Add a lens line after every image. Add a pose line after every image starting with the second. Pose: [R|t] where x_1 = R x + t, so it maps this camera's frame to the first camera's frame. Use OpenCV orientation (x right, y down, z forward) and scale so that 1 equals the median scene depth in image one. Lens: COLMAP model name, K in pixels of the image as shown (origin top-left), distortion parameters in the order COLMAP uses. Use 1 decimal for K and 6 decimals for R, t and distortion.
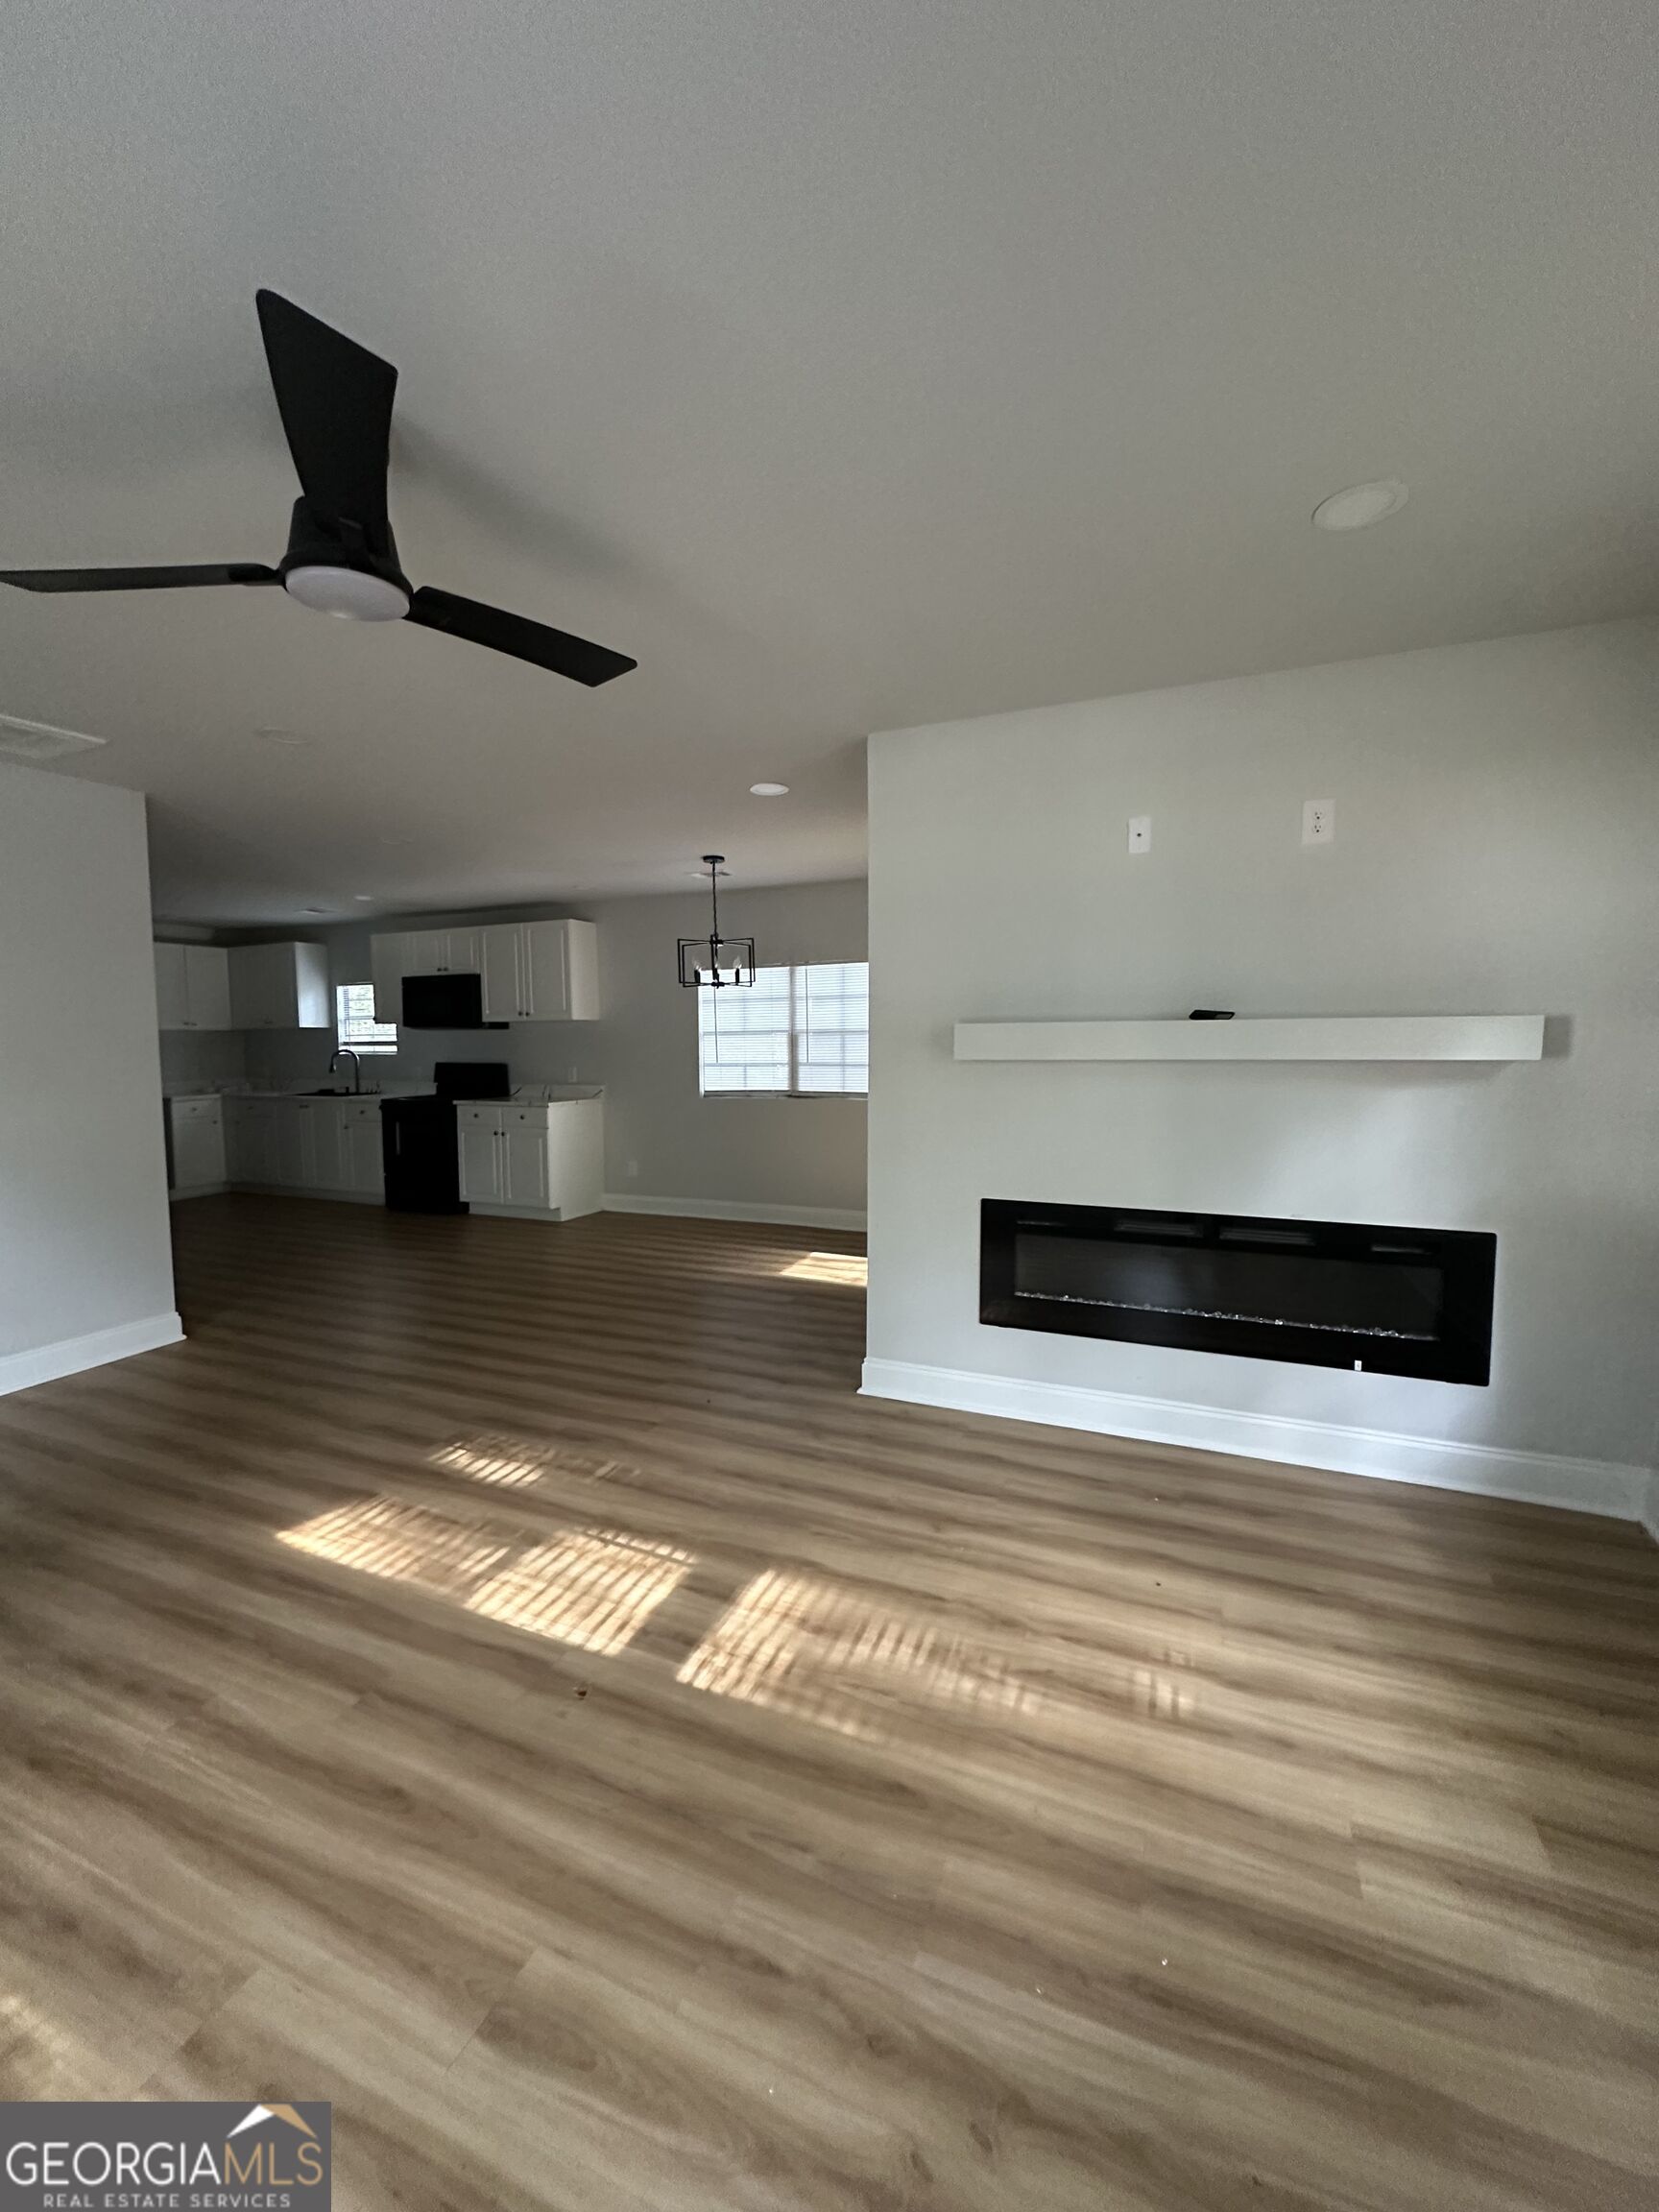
lens RADIAL K [[877.8, 0, 830.9], [0, 877.8, 1110.1], [0, 0, 1]] dist [-0.005467, -0.000454]
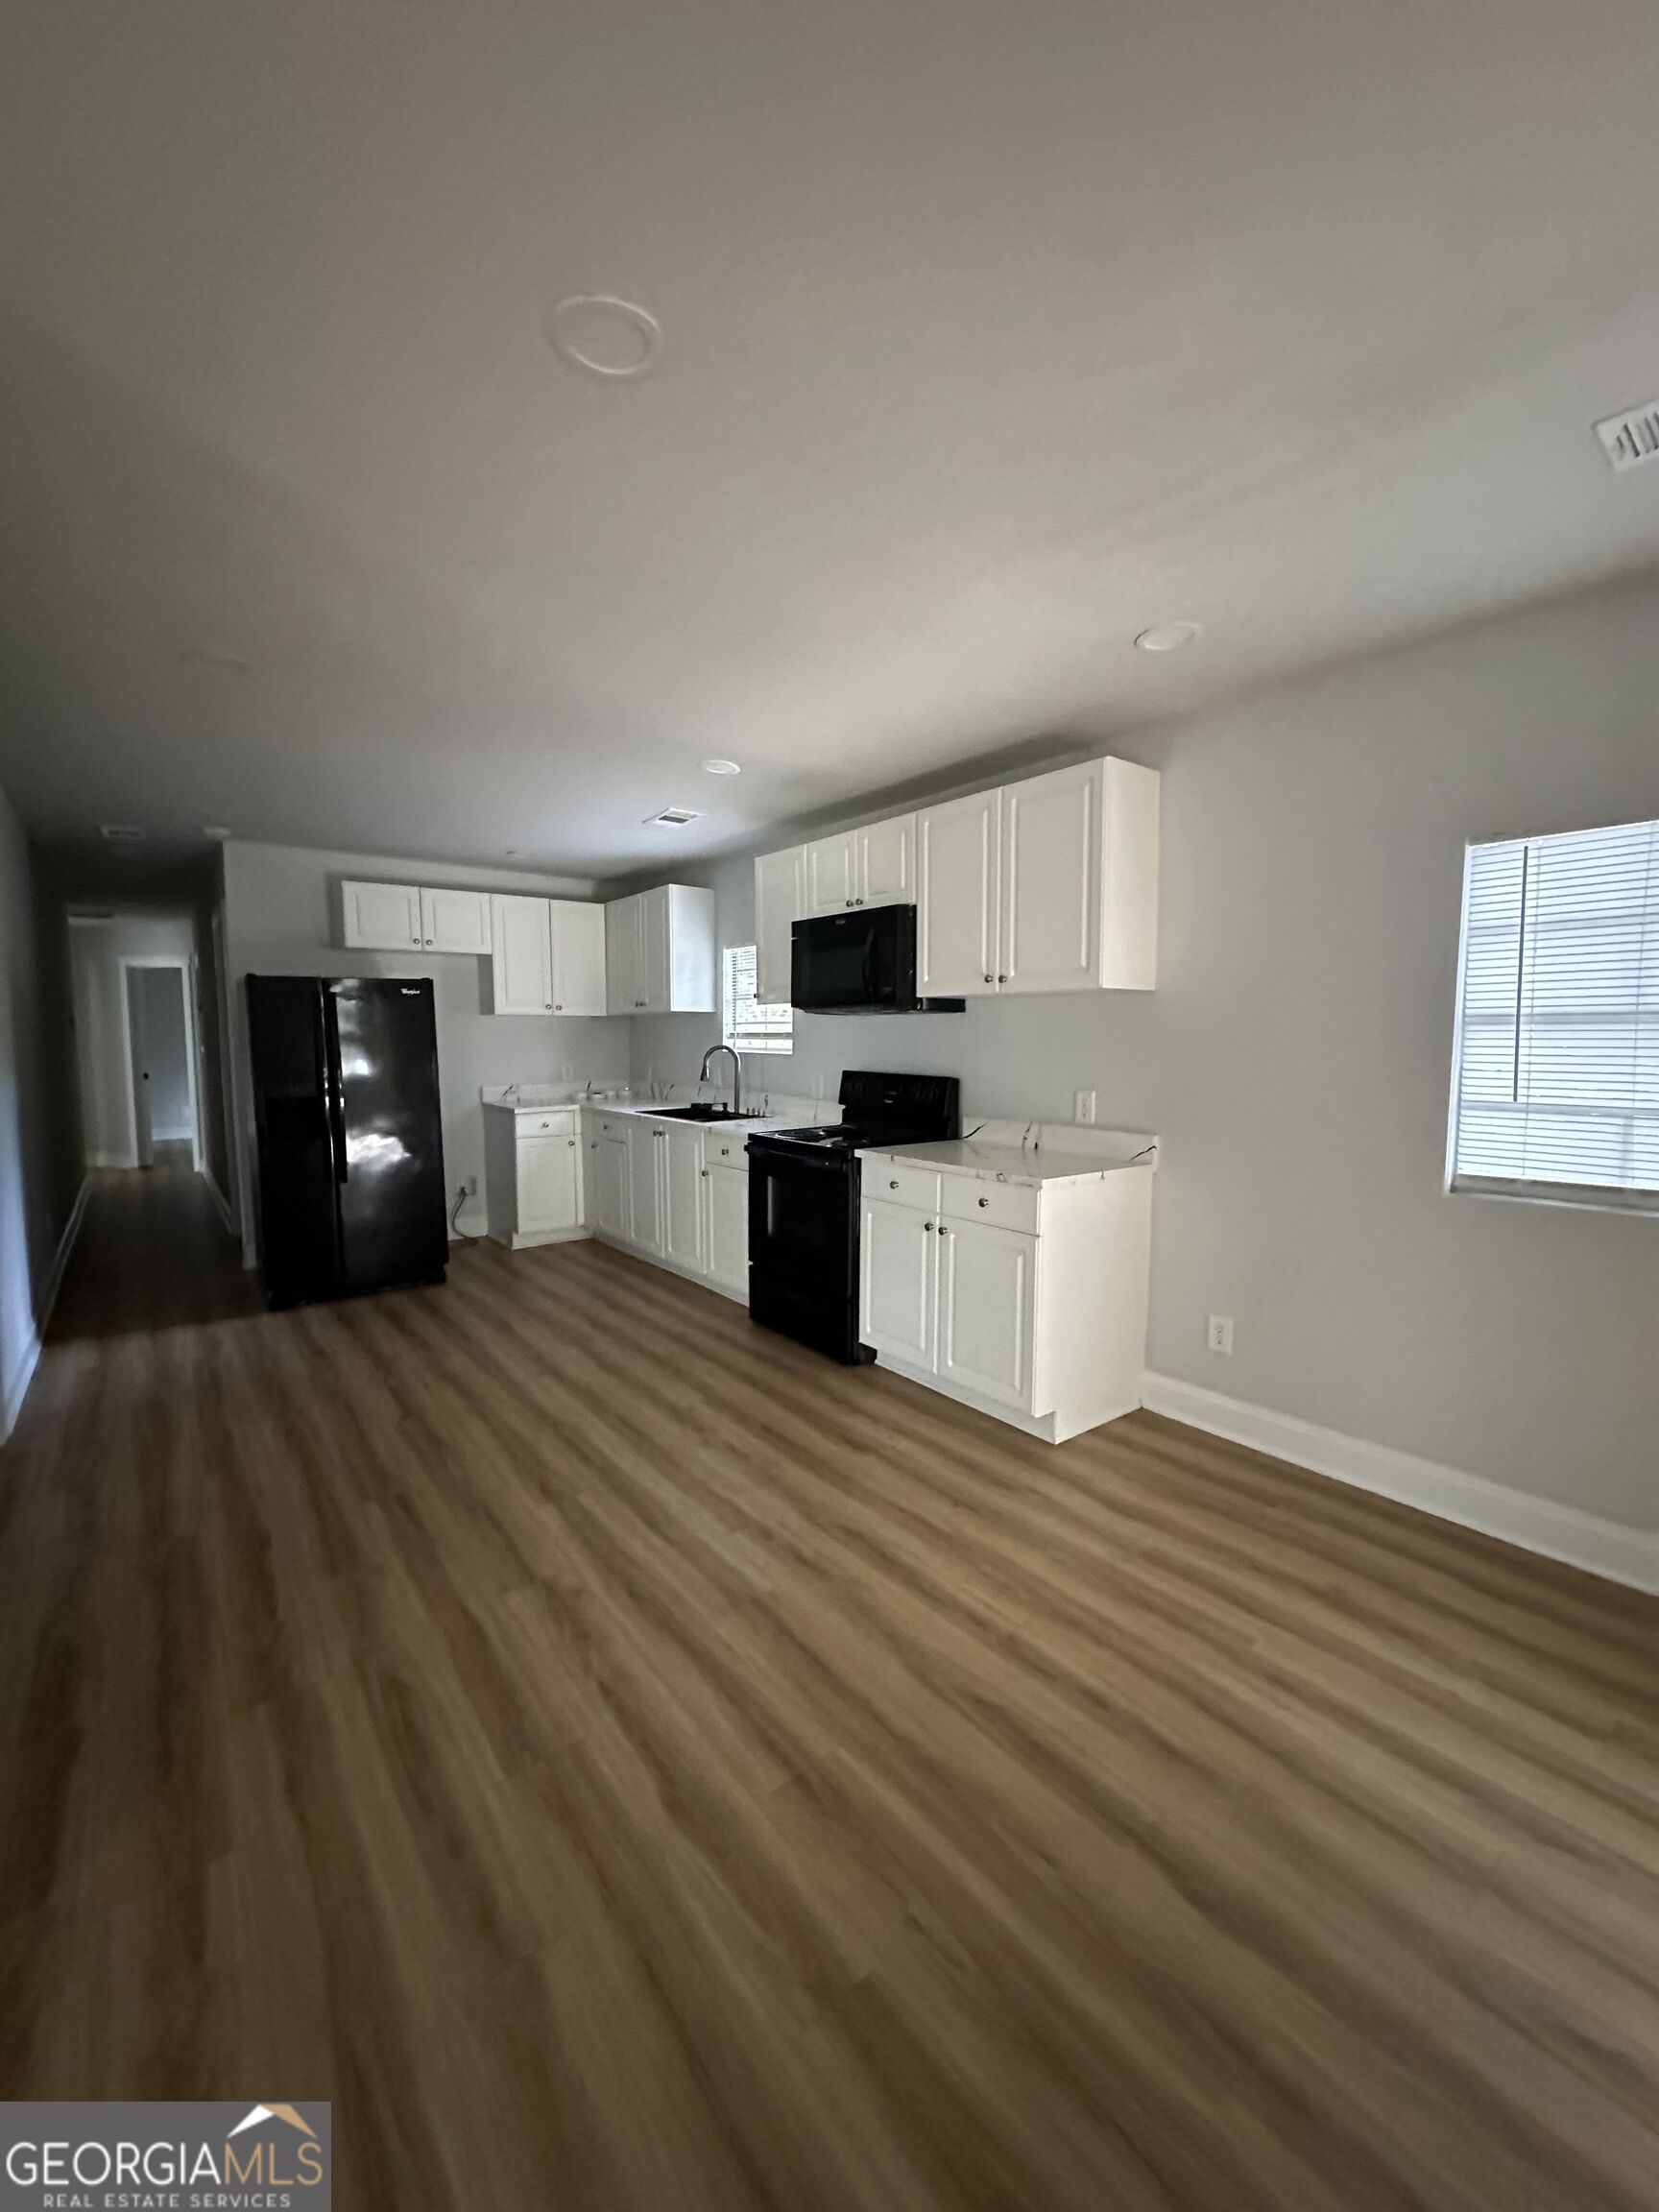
lens RADIAL K [[877.8, 0, 830.9], [0, 877.8, 1110.1], [0, 0, 1]] dist [-0.005467, -0.000454]
pose [[0.874127, 0.048319, -0.483288, -0.176762], [-0.041838, 0.998832, 0.024190, -0.041908], [0.483892, -0.000925, 0.875127, 0.490936]]
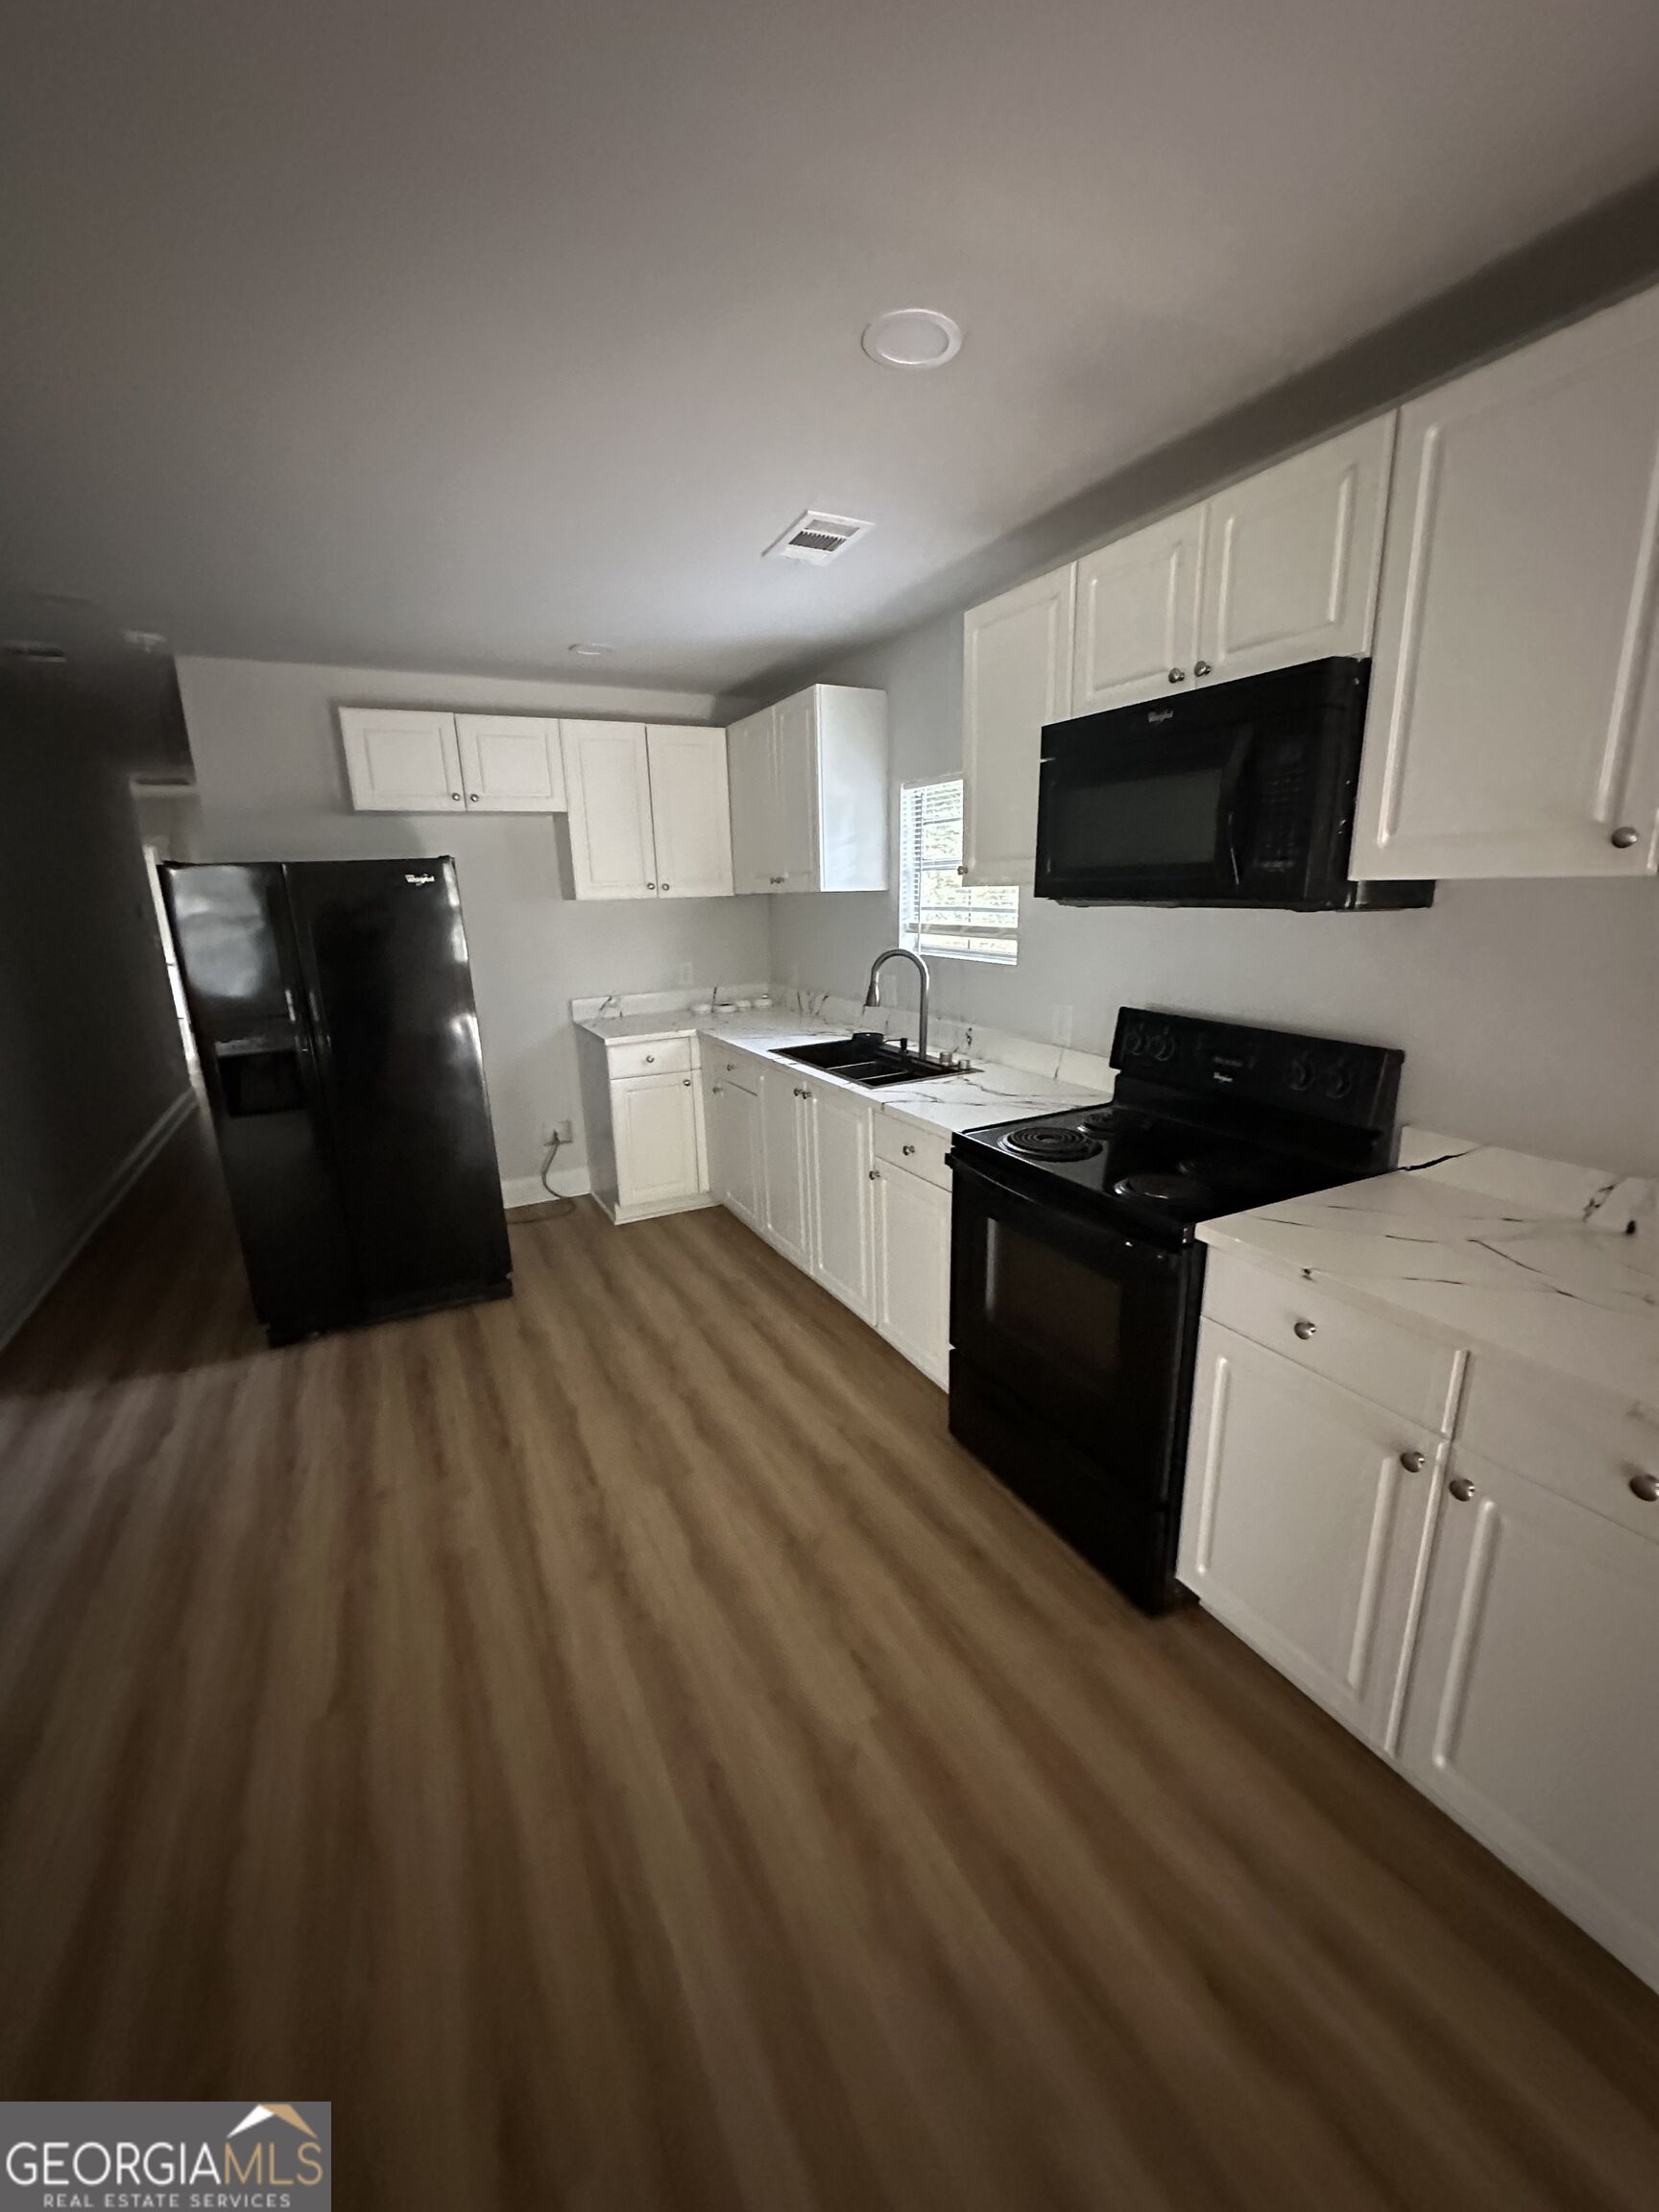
lens RADIAL K [[877.8, 0, 830.9], [0, 877.8, 1110.1], [0, 0, 1]] dist [-0.005467, -0.000454]
pose [[0.770867, 0.147147, -0.619767, -0.329104], [-0.027725, 0.979782, 0.198139, -0.078455], [0.636392, -0.135556, 0.759361, 0.686330]]
